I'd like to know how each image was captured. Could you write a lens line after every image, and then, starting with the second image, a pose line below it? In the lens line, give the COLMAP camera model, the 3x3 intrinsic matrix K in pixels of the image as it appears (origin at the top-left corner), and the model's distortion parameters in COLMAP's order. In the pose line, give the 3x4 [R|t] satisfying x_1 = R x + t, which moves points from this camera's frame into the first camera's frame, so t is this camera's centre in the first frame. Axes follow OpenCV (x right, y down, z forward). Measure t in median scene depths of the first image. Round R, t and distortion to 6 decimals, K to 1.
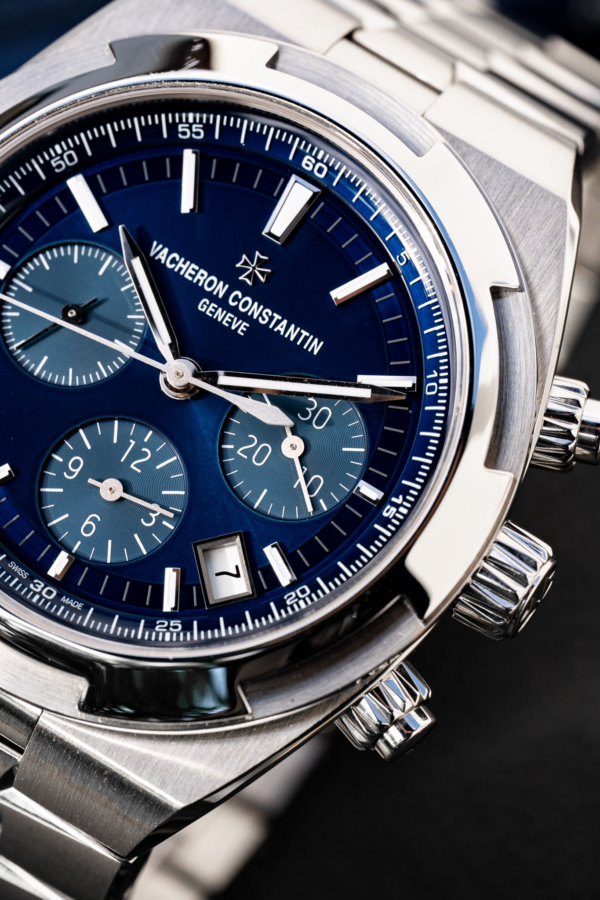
lens RADIAL K [[5557.0, 0, 300.0], [0, 5557.0, 450.0], [0, 0, 1]] dist [2.610394, -20.790520]
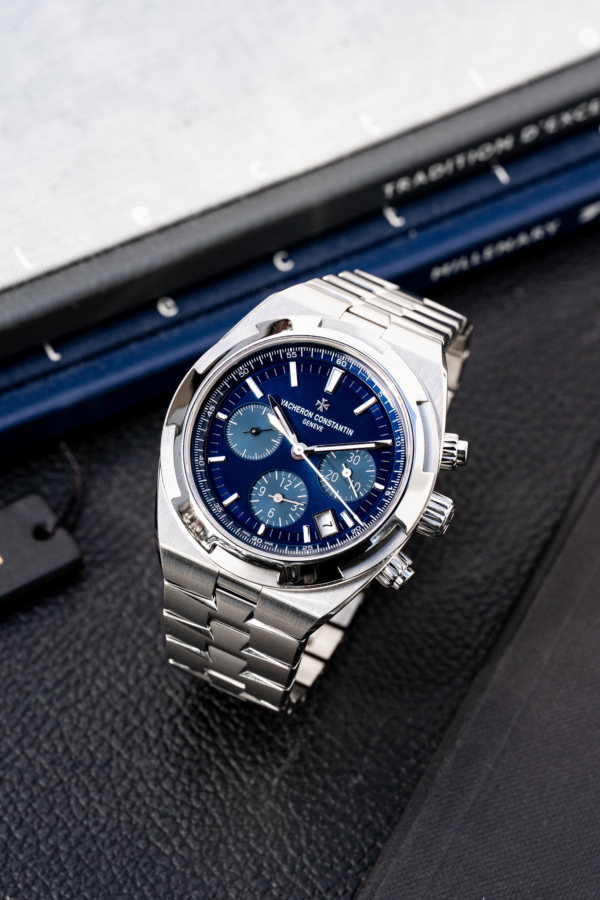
lens RADIAL K [[4160.1, 0, 319.2], [0, 4160.1, 450.4], [0, 0, 1]] dist [0.883662, -0.834981]
pose [[0.992503, -0.119799, 0.024210, -0.058443], [0.120026, 0.992738, -0.008127, 0.003220], [-0.023061, 0.010971, 0.999674, -0.898578]]
